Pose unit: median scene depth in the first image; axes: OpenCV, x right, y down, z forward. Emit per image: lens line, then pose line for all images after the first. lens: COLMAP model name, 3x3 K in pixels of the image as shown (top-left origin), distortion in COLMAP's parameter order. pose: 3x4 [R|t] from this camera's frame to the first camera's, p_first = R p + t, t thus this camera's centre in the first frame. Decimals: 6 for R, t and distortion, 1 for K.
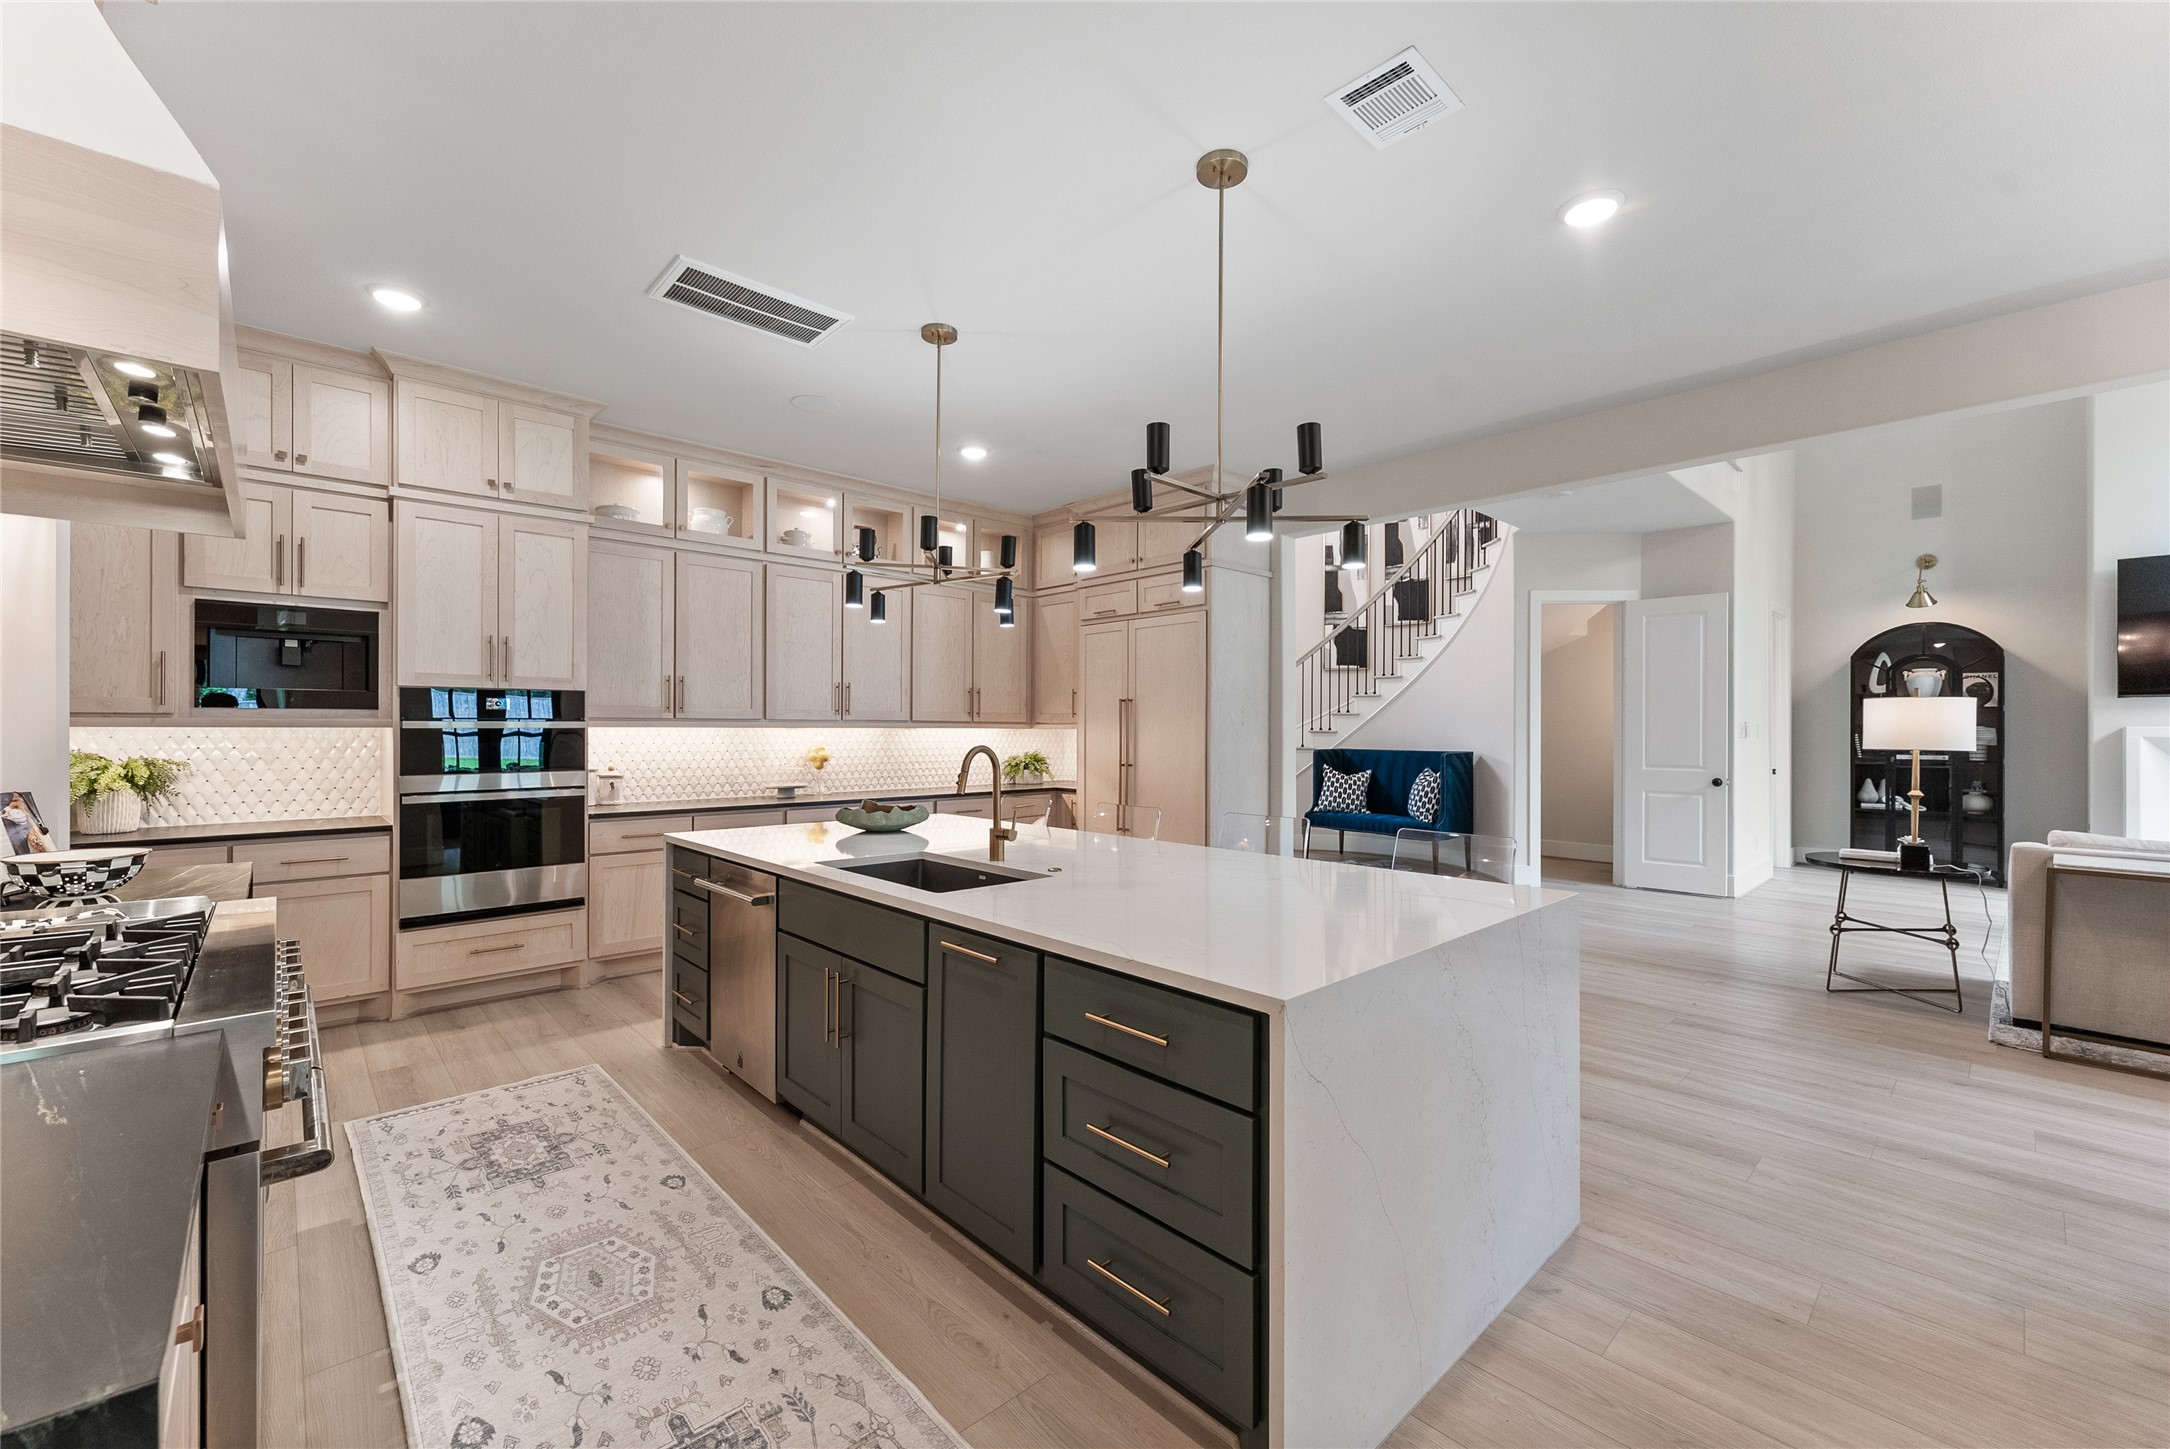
lens RADIAL K [[878.3, 0, 1095.9], [0, 878.3, 728.0], [0, 0, 1]] dist [0.002182, -0.000300]
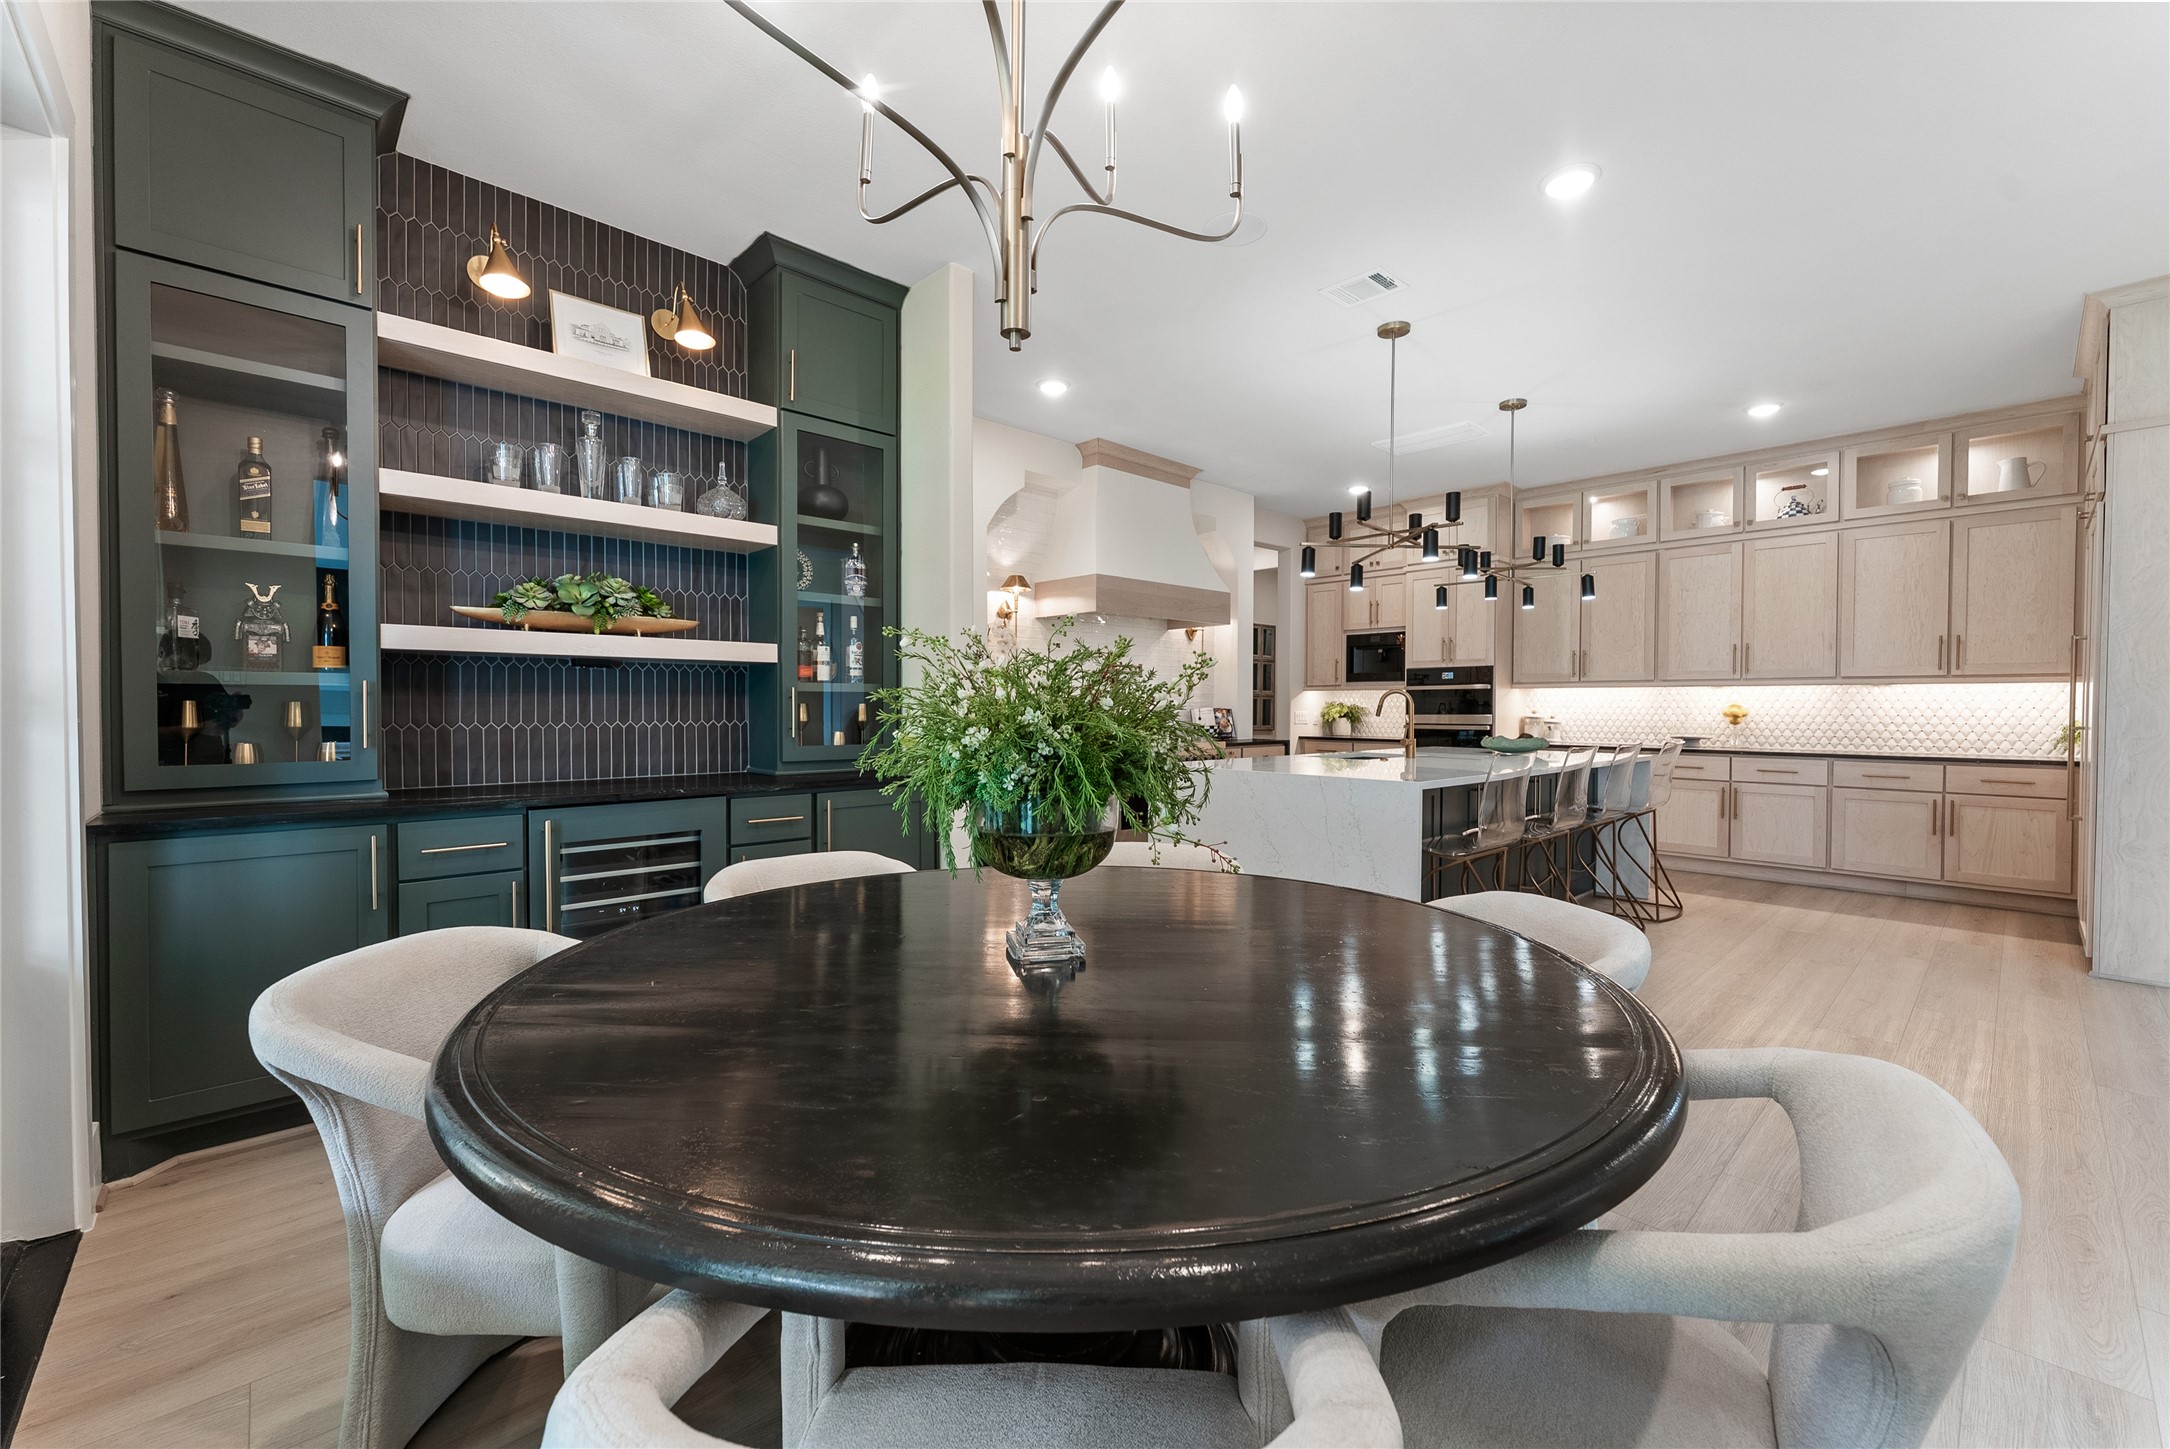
lens RADIAL K [[878.3, 0, 1071.1], [0, 878.3, 711.4], [0, 0, 1]] dist [0.002182, -0.000300]
pose [[-0.014339, 0.005476, -0.999882, 1.091719], [-0.000830, 0.999985, 0.005488, 0.034670], [0.999897, 0.000909, -0.014334, 0.262527]]
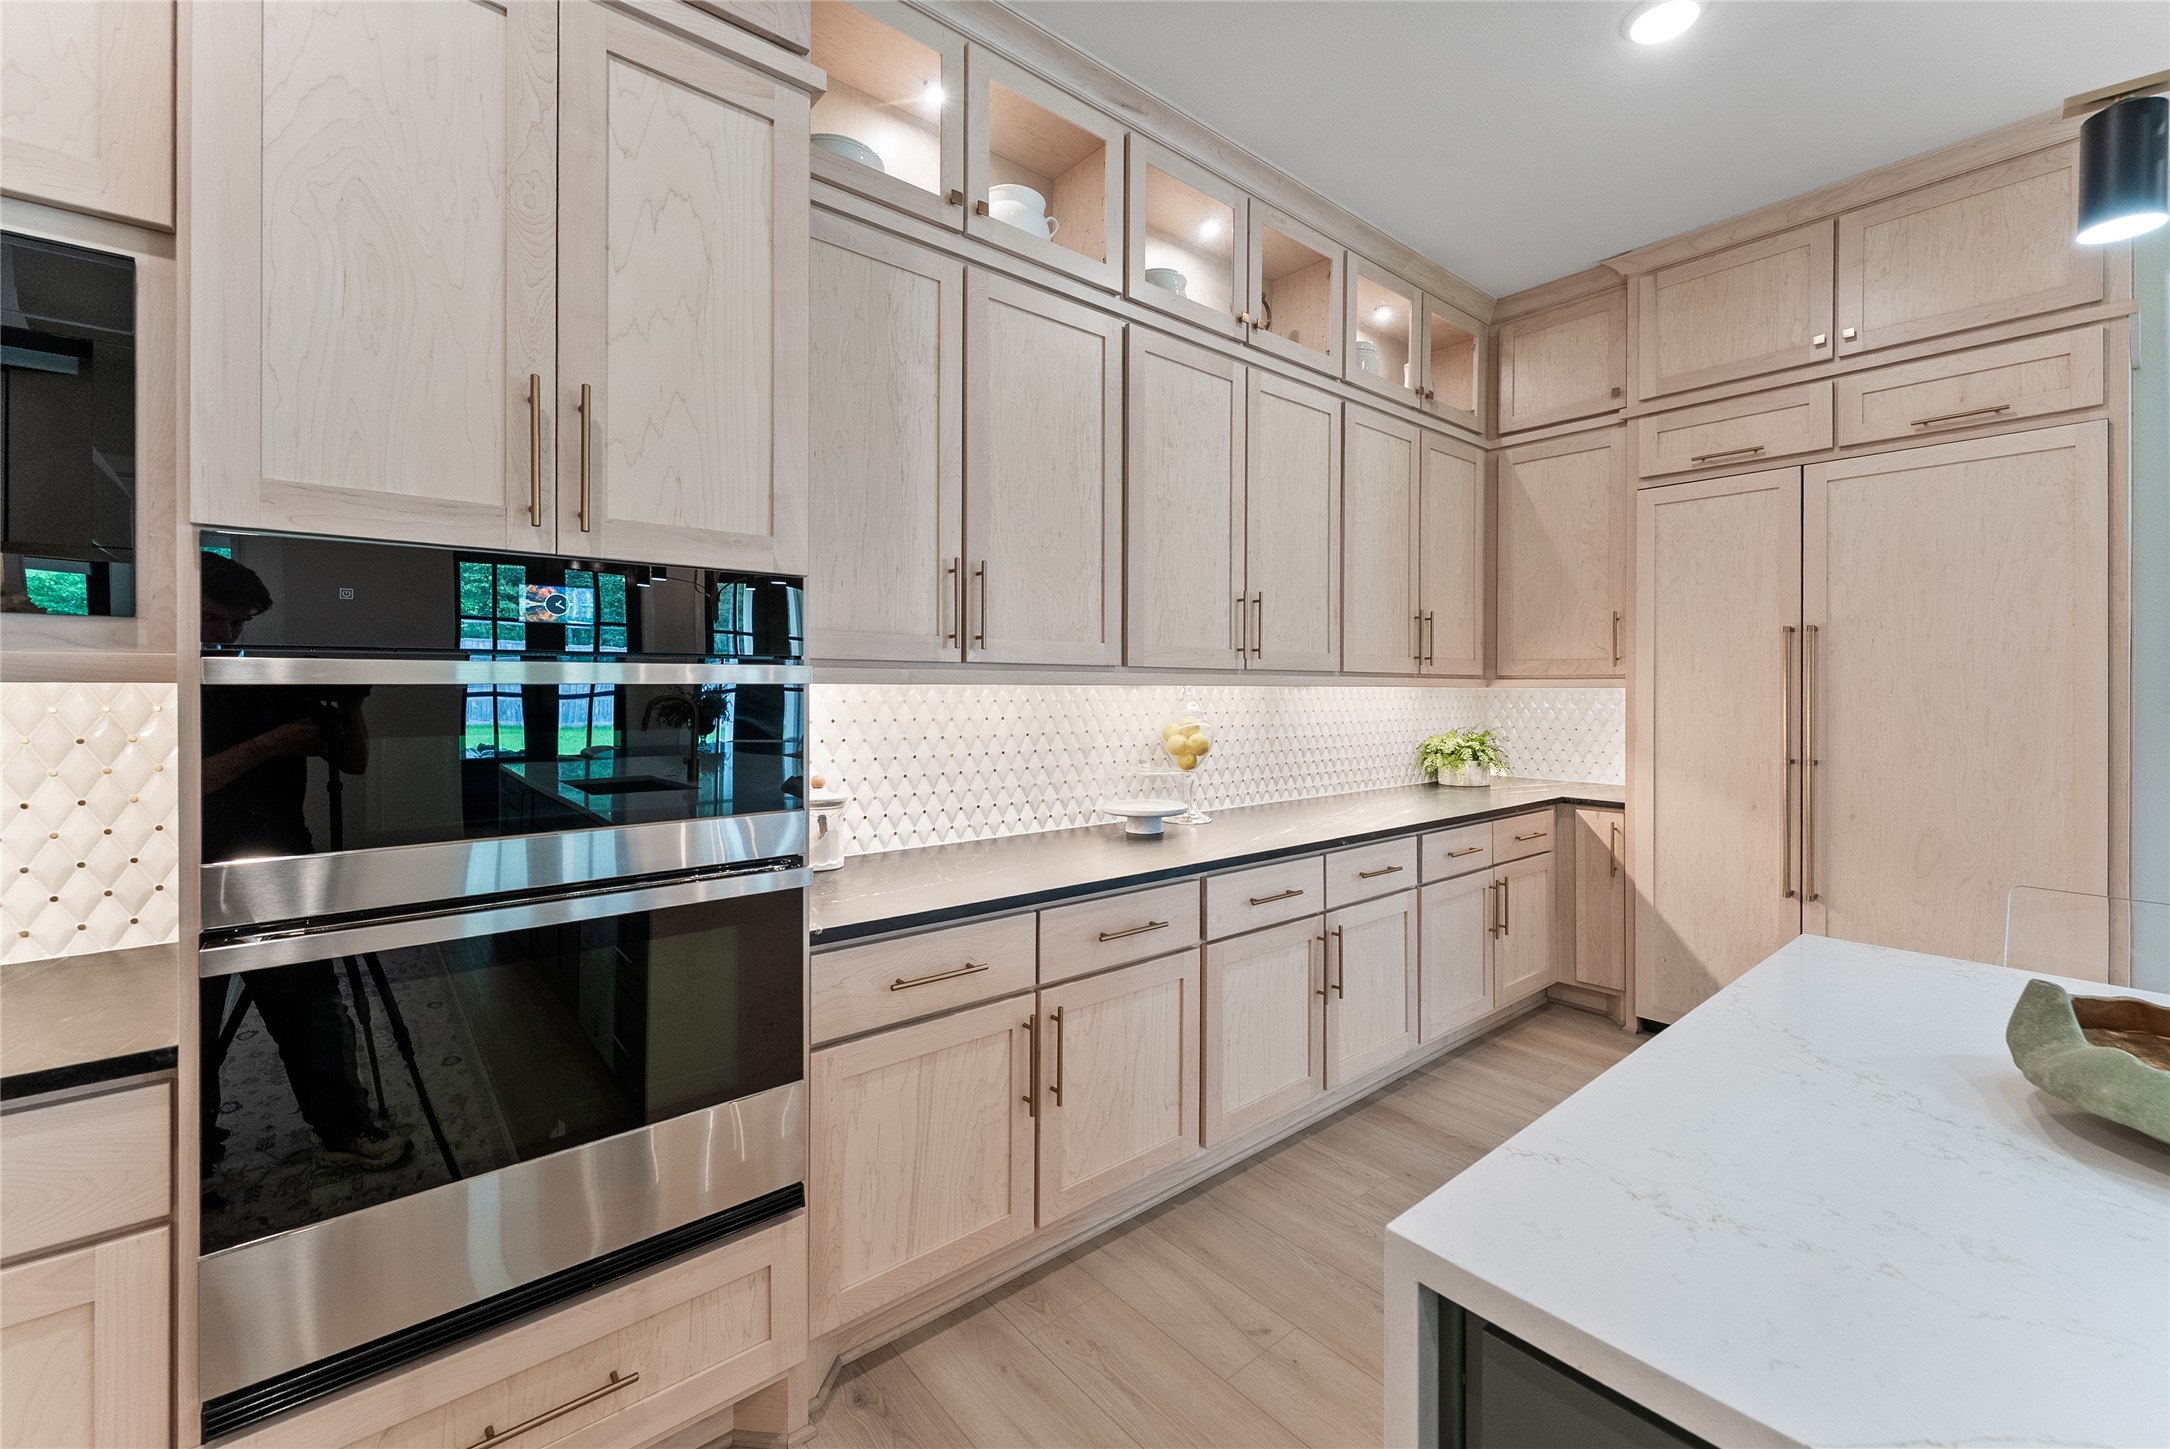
lens RADIAL K [[878.3, 0, 1083.8], [0, 878.3, 690.9], [0, 0, 1]] dist [0.002182, -0.000300]
pose [[0.998225, 0.001330, -0.059538, -0.474715], [-0.001064, 0.999989, 0.004503, 0.000982], [0.059544, -0.004431, 0.998216, 0.699227]]
